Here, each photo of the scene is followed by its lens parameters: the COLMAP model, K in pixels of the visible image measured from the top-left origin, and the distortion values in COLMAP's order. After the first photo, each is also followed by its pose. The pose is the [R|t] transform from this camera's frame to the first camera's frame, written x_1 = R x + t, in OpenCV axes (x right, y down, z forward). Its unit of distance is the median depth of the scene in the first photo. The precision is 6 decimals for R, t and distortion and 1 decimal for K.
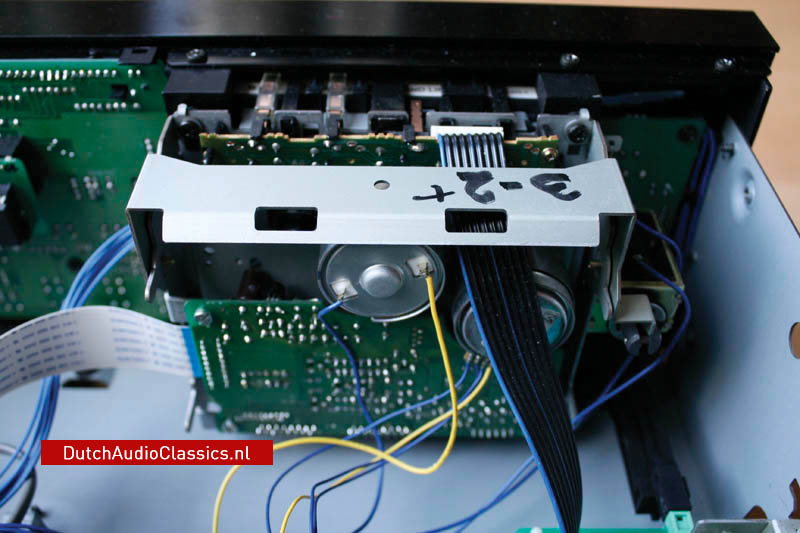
lens RADIAL K [[771.4, 0, 400.5], [0, 771.4, 267.0], [0, 0, 1]] dist [-0.095906, 0.000000]
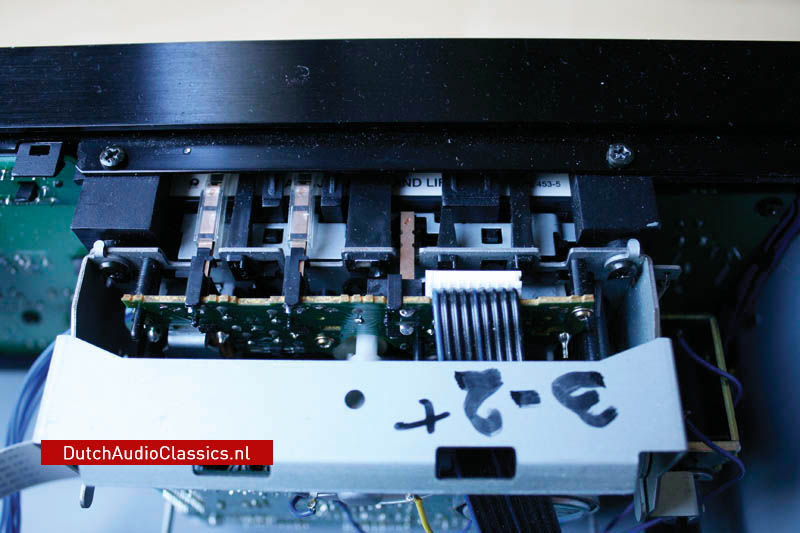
lens RADIAL K [[771.4, 0, 401.9], [0, 771.4, 263.1], [0, 0, 1]] dist [-0.095906, 0.000000]
pose [[0.998584, -0.006082, -0.052849, 0.058164], [0.022231, 0.950252, 0.310689, -0.432797], [0.048330, -0.311424, 0.949041, 0.293314]]
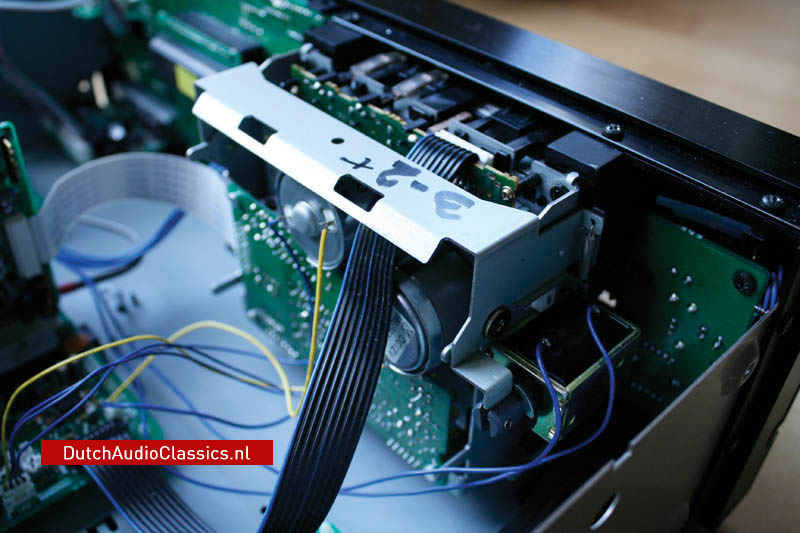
lens RADIAL K [[771.4, 0, 401.6], [0, 771.4, 269.6], [0, 0, 1]] dist [-0.095906, 0.000000]
pose [[0.682298, 0.453830, -0.573157, 0.708661], [-0.511413, 0.856528, 0.069408, -0.064938], [0.522424, 0.245762, 0.816501, 0.159526]]
